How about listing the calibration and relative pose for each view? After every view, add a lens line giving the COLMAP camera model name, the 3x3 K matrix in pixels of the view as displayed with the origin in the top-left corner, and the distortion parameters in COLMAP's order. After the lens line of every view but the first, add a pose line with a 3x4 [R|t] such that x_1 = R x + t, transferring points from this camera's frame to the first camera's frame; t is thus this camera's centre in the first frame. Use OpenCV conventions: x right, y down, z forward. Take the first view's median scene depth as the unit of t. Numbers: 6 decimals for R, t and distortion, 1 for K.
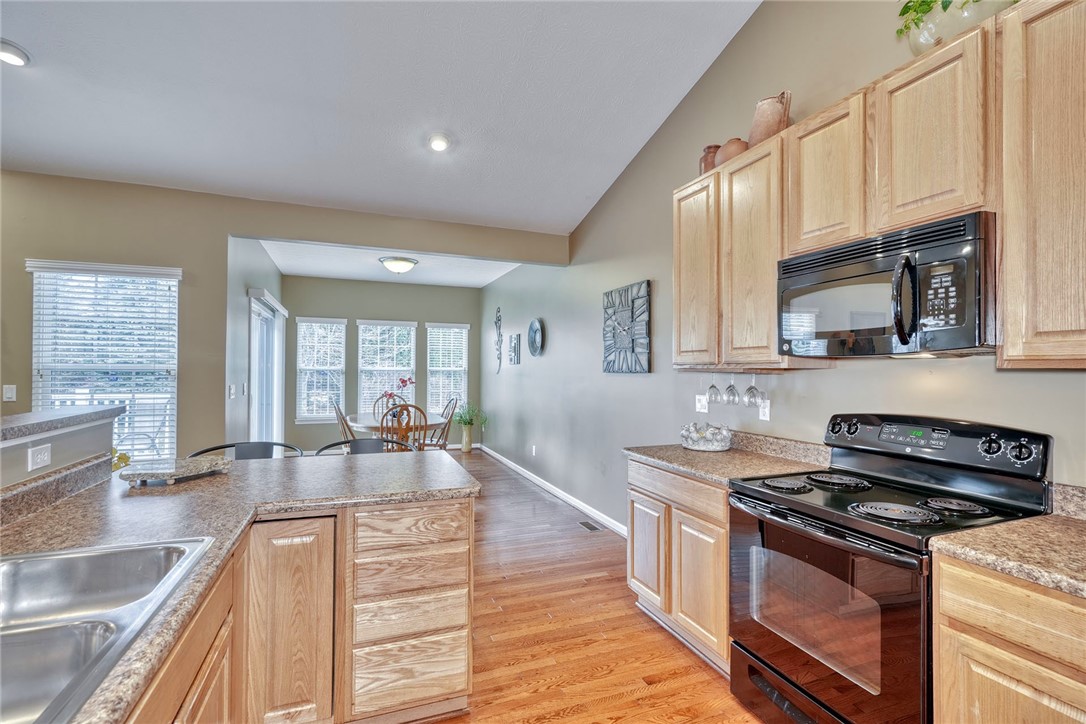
lens RADIAL K [[495.2, 0, 543.1], [0, 495.2, 362.9], [0, 0, 1]] dist [-0.006230, 0.002007]
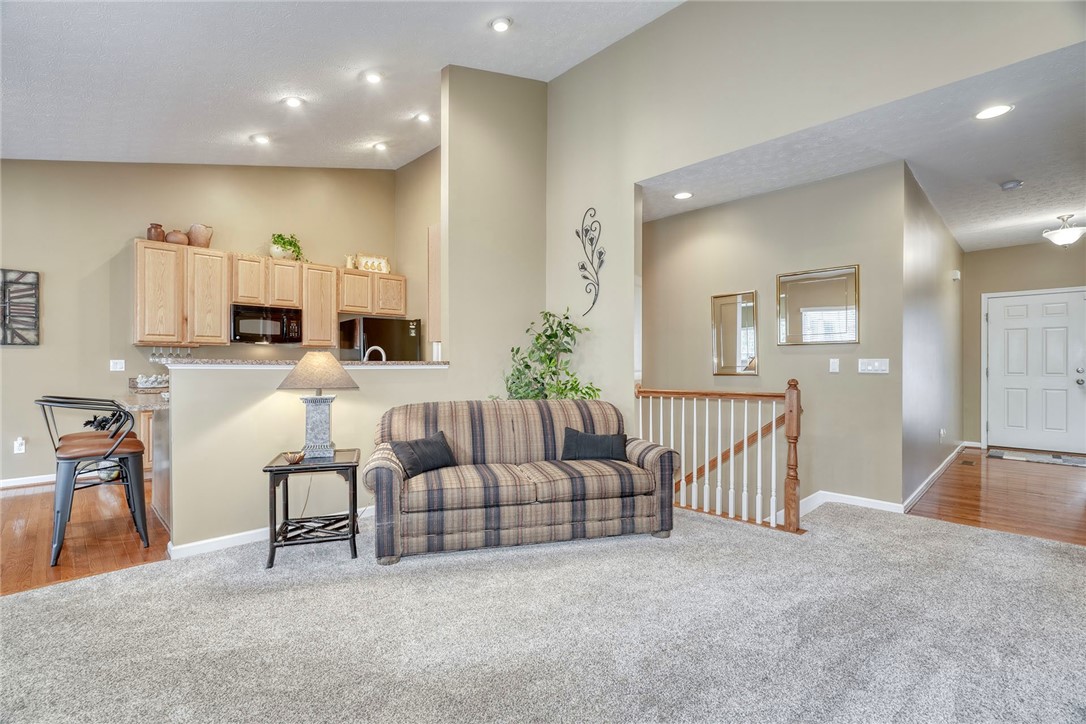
lens RADIAL K [[495.2, 0, 550.8], [0, 495.2, 364.6], [0, 0, 1]] dist [-0.006230, 0.002007]
pose [[-0.388901, -0.006915, 0.921253, -1.269083], [-0.018617, 0.999827, -0.000354, 0.039462], [-0.921091, -0.017288, -0.388963, 0.236718]]
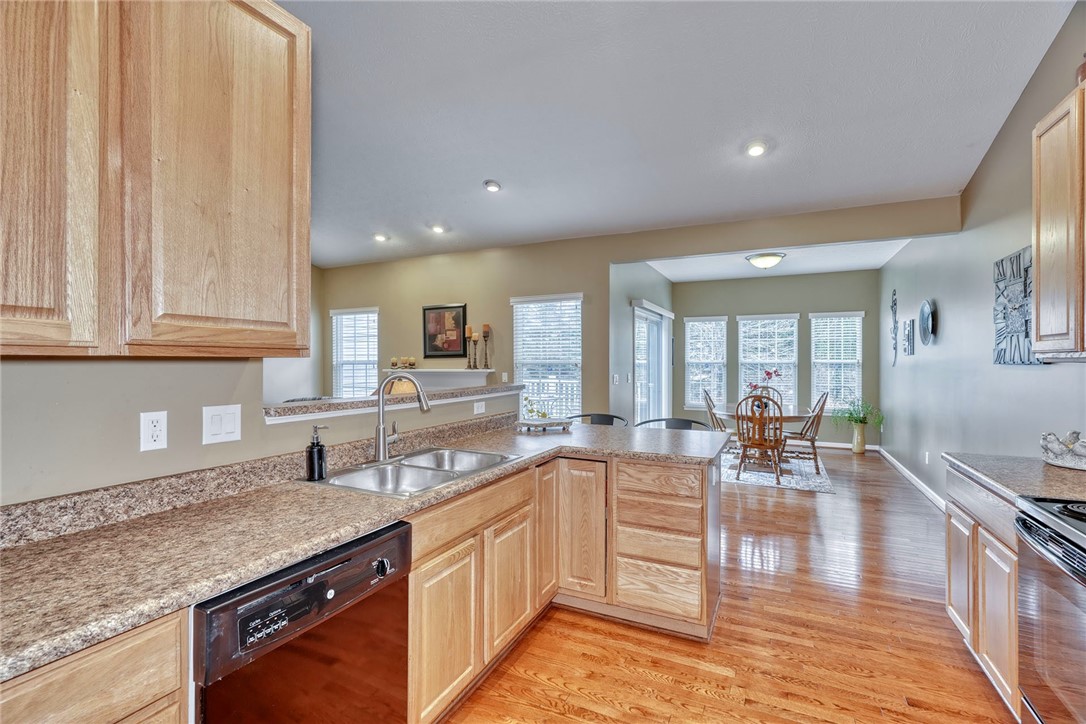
lens RADIAL K [[495.2, 0, 544.7], [0, 495.2, 358.6], [0, 0, 1]] dist [-0.006230, 0.002007]
pose [[0.682573, -0.012584, -0.730709, 0.212121], [0.015739, 0.999873, -0.002517, 0.001305], [0.730648, -0.009783, 0.682684, -0.053471]]
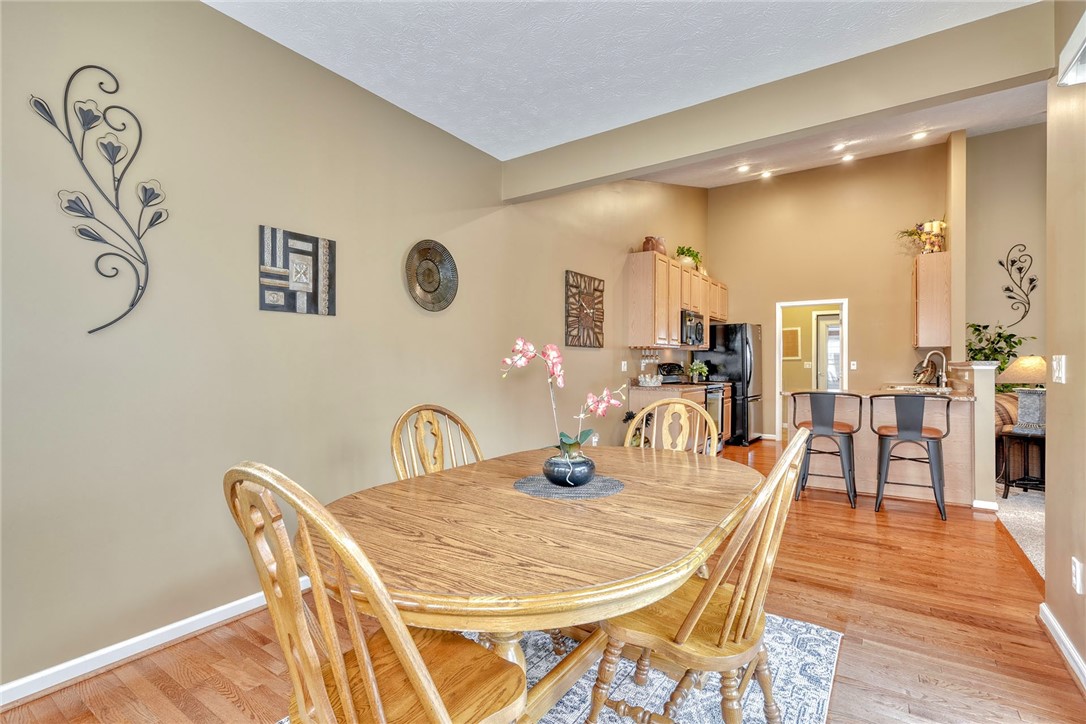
lens RADIAL K [[495.2, 0, 537.8], [0, 495.2, 365.1], [0, 0, 1]] dist [-0.006230, 0.002007]
pose [[-0.548386, -0.012443, 0.836133, -0.729520], [-0.018043, 0.999833, 0.003046, 0.058404], [-0.836031, -0.013416, -0.548519, 1.645262]]
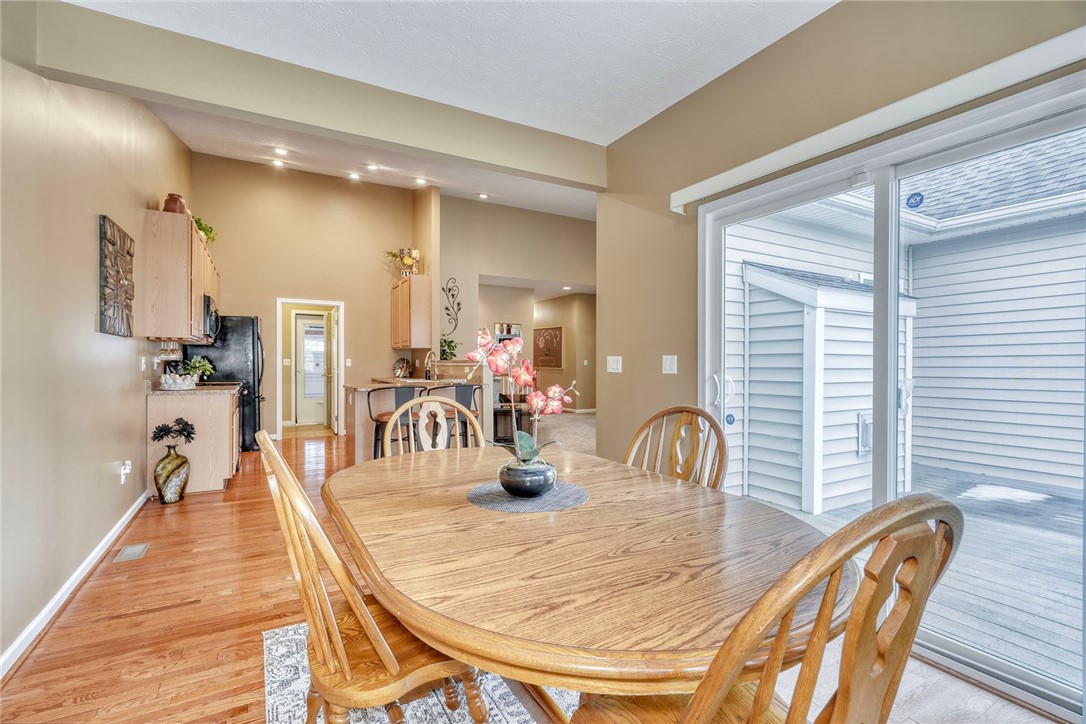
lens RADIAL K [[495.2, 0, 530.9], [0, 495.2, 359.8], [0, 0, 1]] dist [-0.006230, 0.002007]
pose [[-0.992248, -0.013172, -0.123572, -0.376737], [-0.010671, 0.999725, -0.020881, 0.065305], [0.123813, -0.019401, -0.992116, 1.759376]]
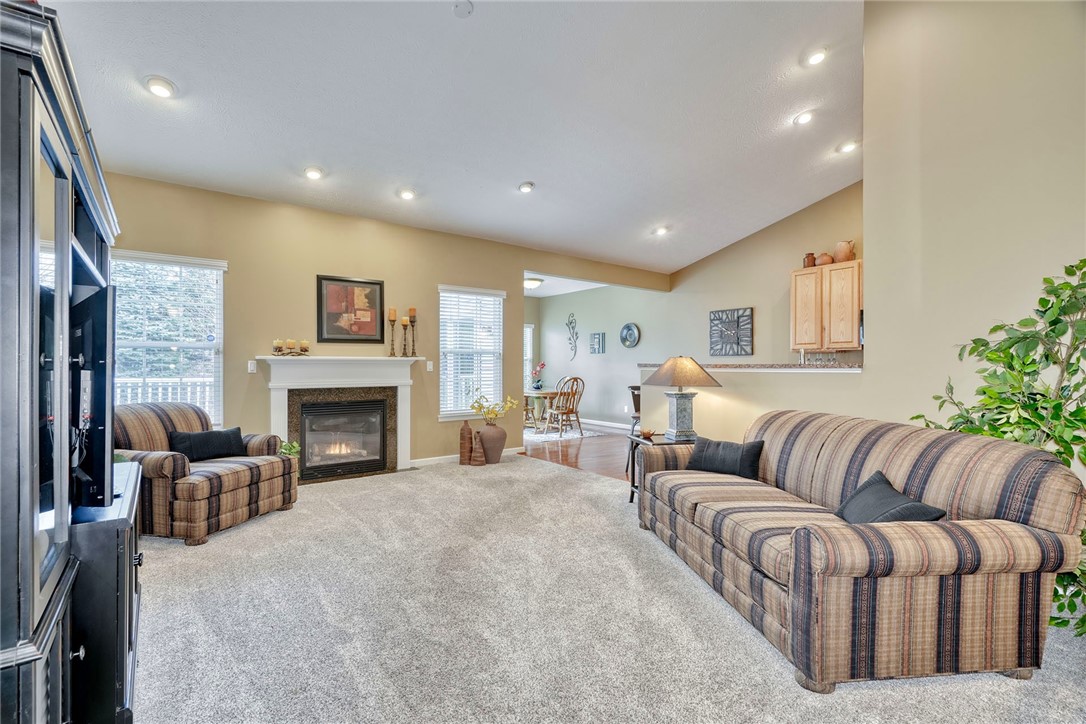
lens RADIAL K [[495.2, 0, 542.6], [0, 495.2, 369.5], [0, 0, 1]] dist [-0.006230, 0.002007]
pose [[0.960892, -0.006130, 0.276856, -0.965044], [0.000506, 0.999792, 0.020383, 0.031619], [-0.276923, -0.019445, 0.960695, -0.557856]]
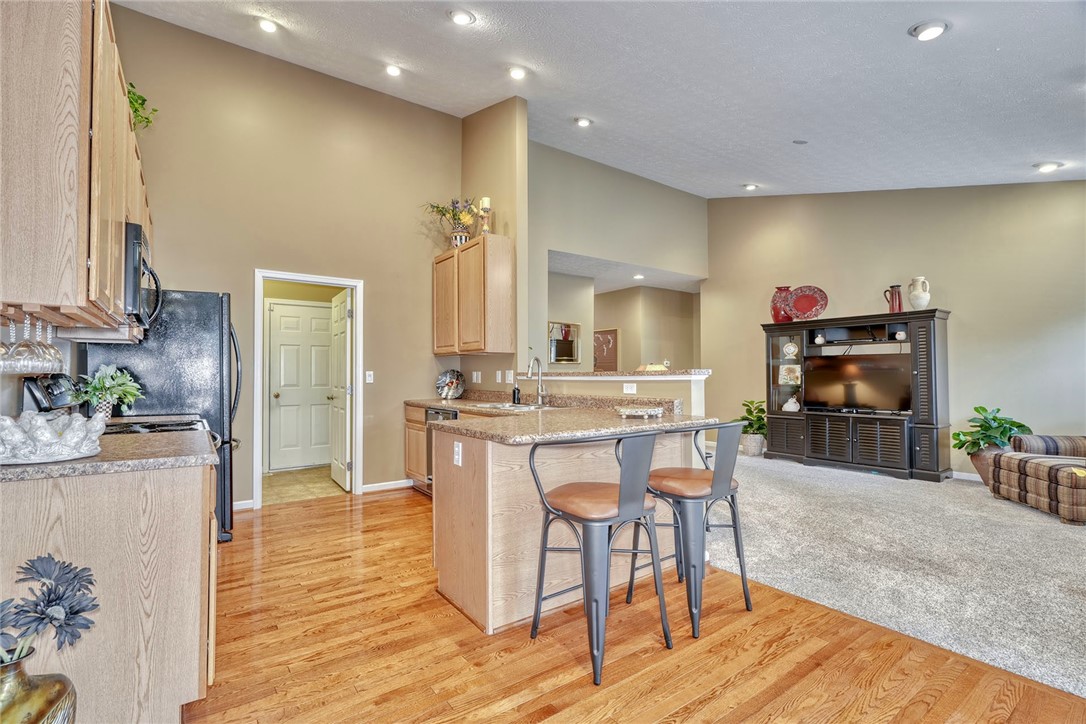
lens RADIAL K [[495.2, 0, 534.7], [0, 495.2, 364.0], [0, 0, 1]] dist [-0.006230, 0.002007]
pose [[-0.971211, -0.009889, -0.238014, -0.036312], [-0.000364, 0.999198, -0.040030, 0.060884], [0.238219, -0.038791, -0.970437, 1.084089]]
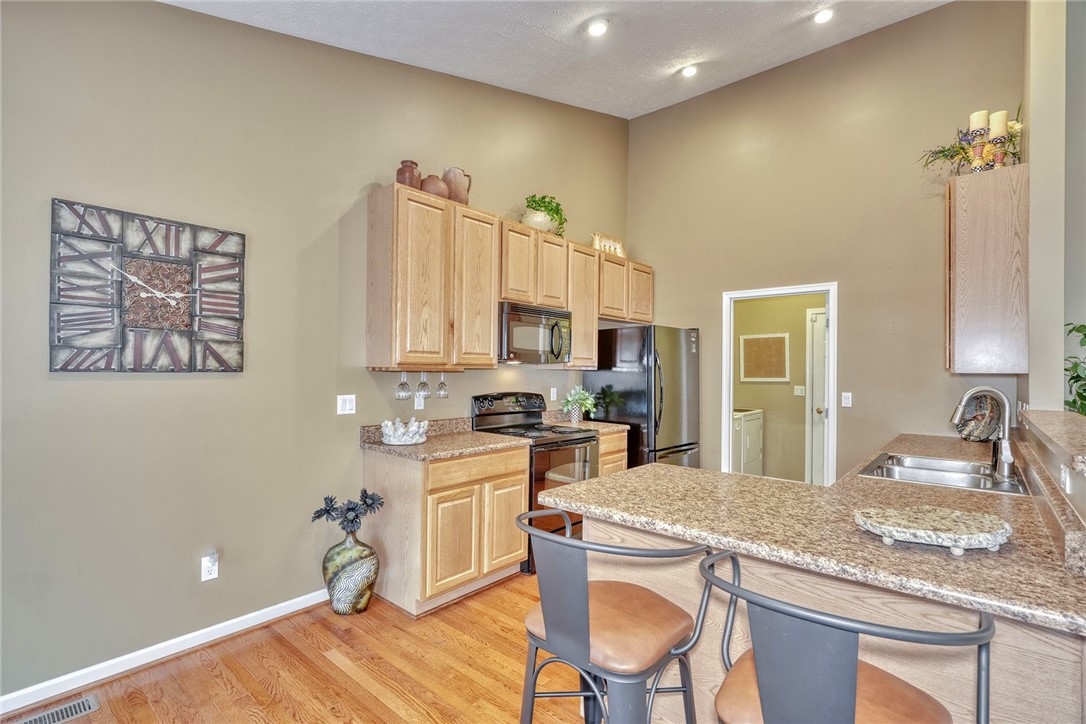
lens RADIAL K [[495.2, 0, 539.9], [0, 495.2, 368.2], [0, 0, 1]] dist [-0.006230, 0.002007]
pose [[-0.458220, -0.008968, 0.888793, -0.495514], [-0.026930, 0.999630, -0.003798, 0.005685], [-0.888431, -0.025676, -0.458292, 0.815490]]
